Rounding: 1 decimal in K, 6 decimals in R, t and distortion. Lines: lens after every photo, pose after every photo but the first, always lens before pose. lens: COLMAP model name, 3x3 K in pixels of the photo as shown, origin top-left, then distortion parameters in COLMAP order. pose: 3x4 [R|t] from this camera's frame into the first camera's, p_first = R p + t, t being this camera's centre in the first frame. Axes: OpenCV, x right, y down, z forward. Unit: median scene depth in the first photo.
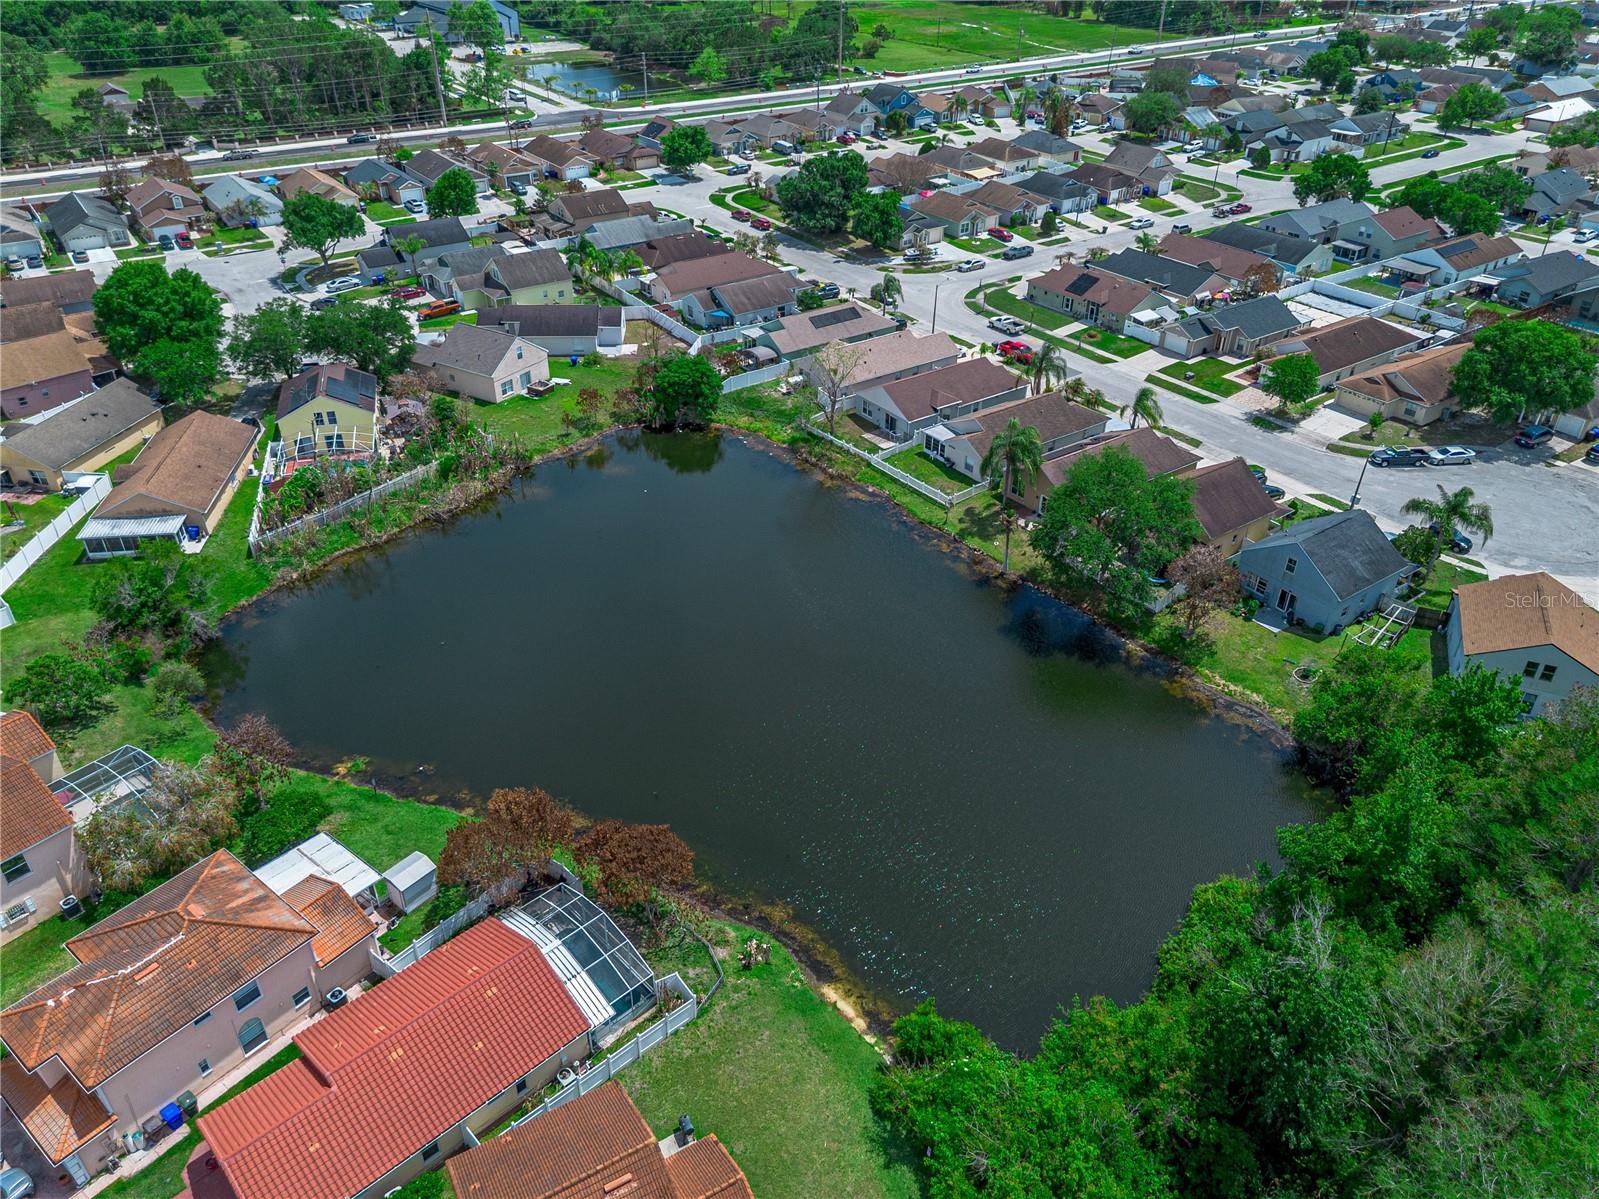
lens RADIAL K [[1138.3, 0, 799.6], [0, 1138.3, 590.9], [0, 0, 1]] dist [0.061803, -0.045796]
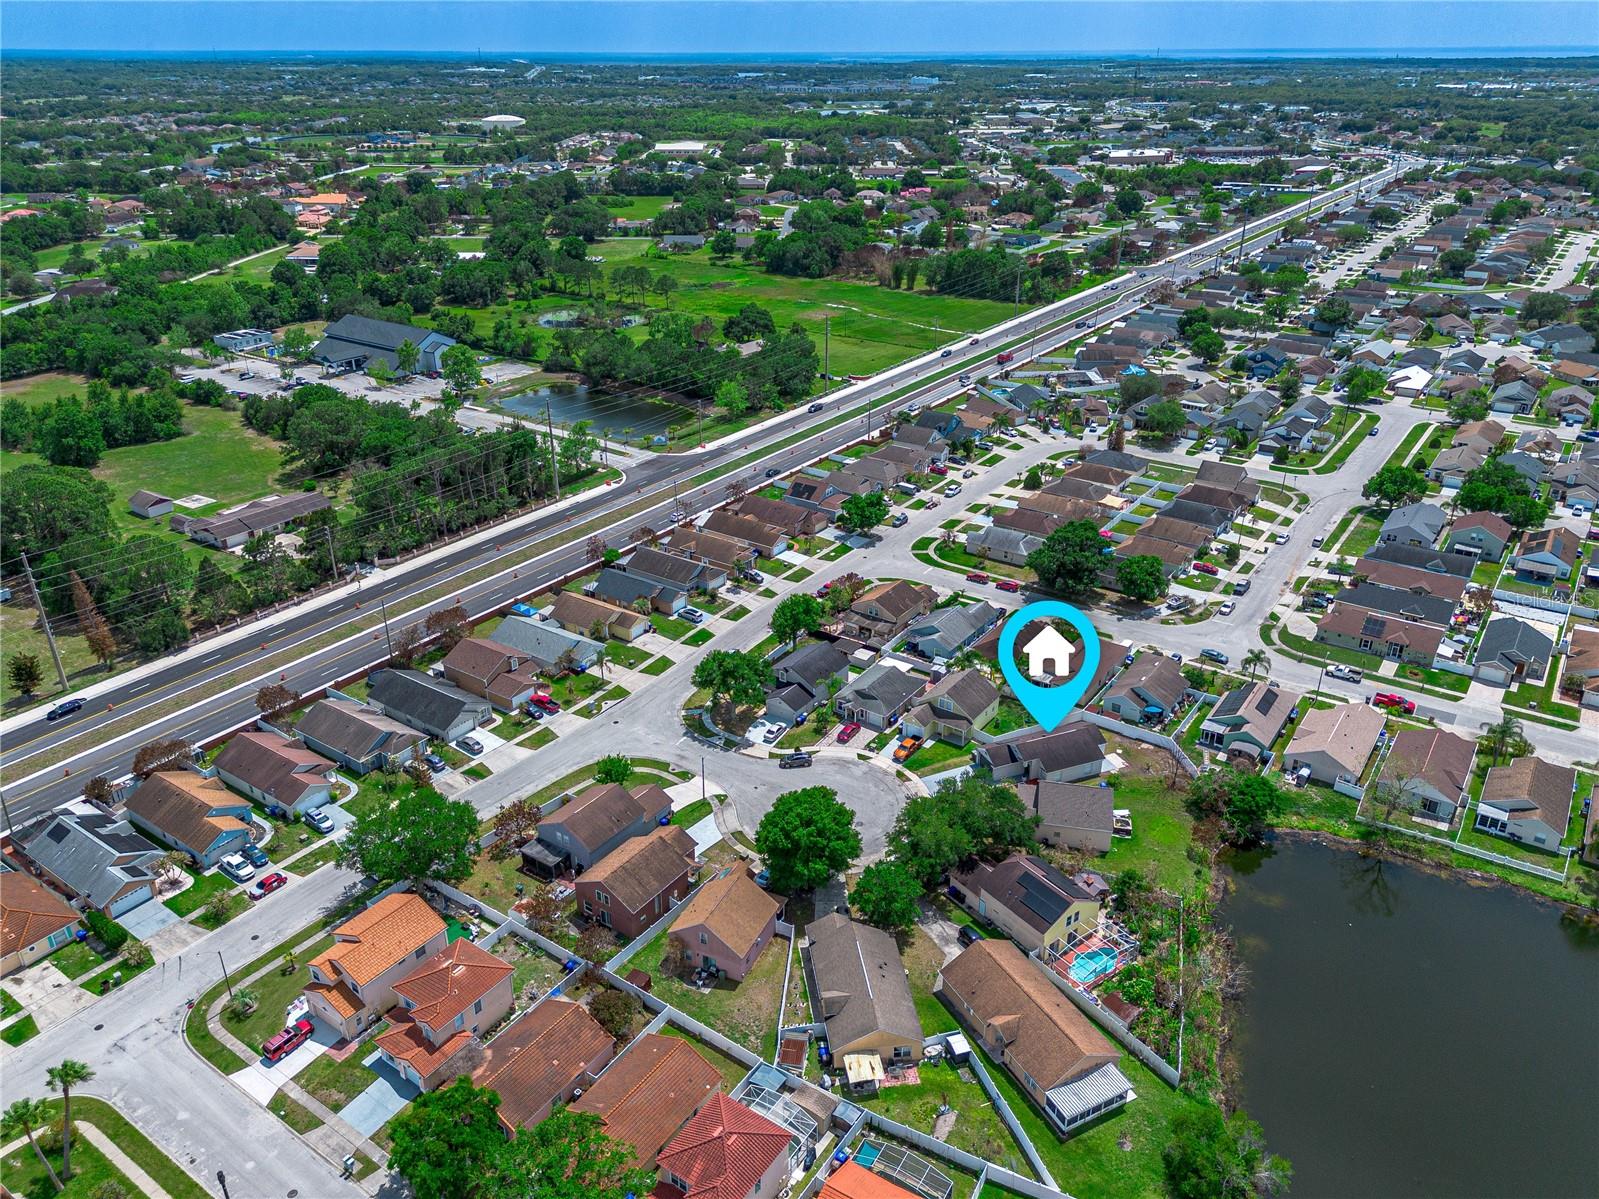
lens RADIAL K [[1153.9, 0, 797.2], [0, 1153.9, 596.5], [0, 0, 1]] dist [0.090348, -0.094484]
pose [[0.940526, -0.152033, 0.303803, -0.737563], [0.190495, 0.976470, -0.101083, -0.300695], [-0.281287, 0.152944, 0.947357, -0.022819]]
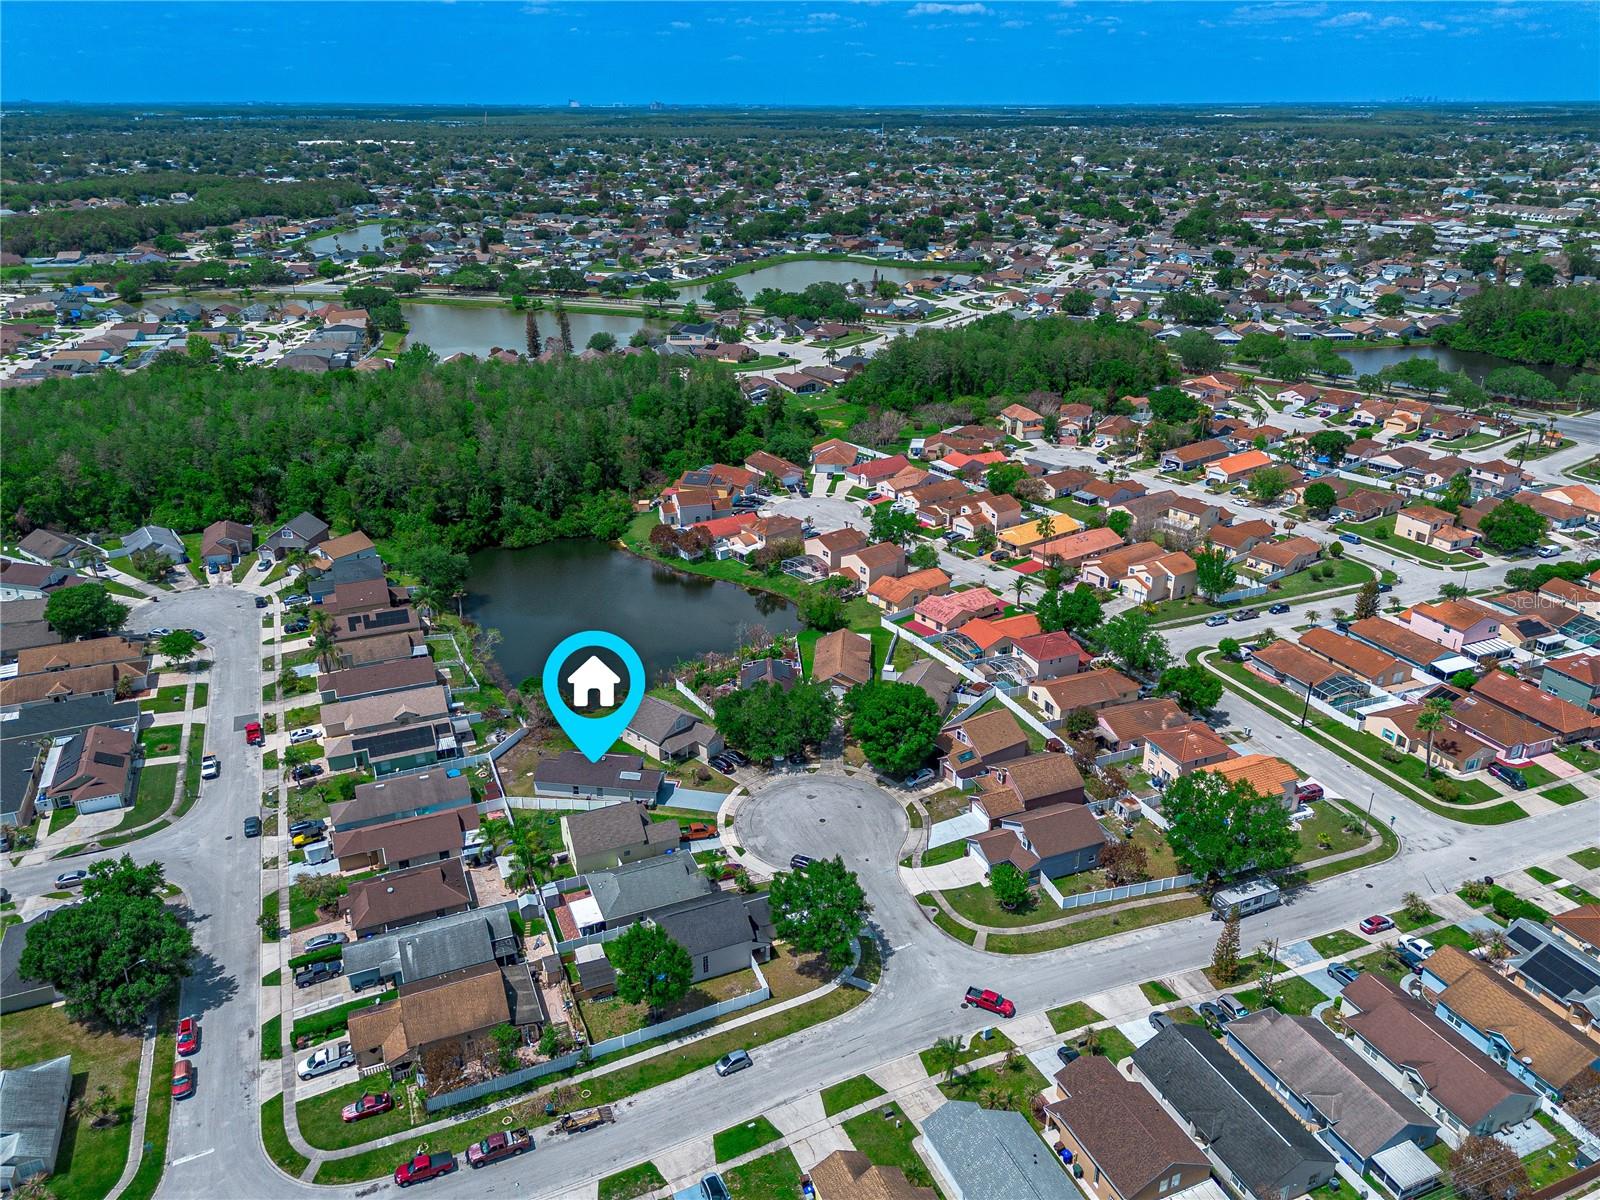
lens RADIAL K [[1154.7, 0, 797.6], [0, 1154.7, 597.0], [0, 0, 1]] dist [0.090348, -0.094484]
pose [[-0.977130, -0.087541, 0.193787, -0.593648], [0.111187, 0.566481, 0.816540, -1.211914], [-0.181257, 0.819412, -0.543792, 1.401032]]
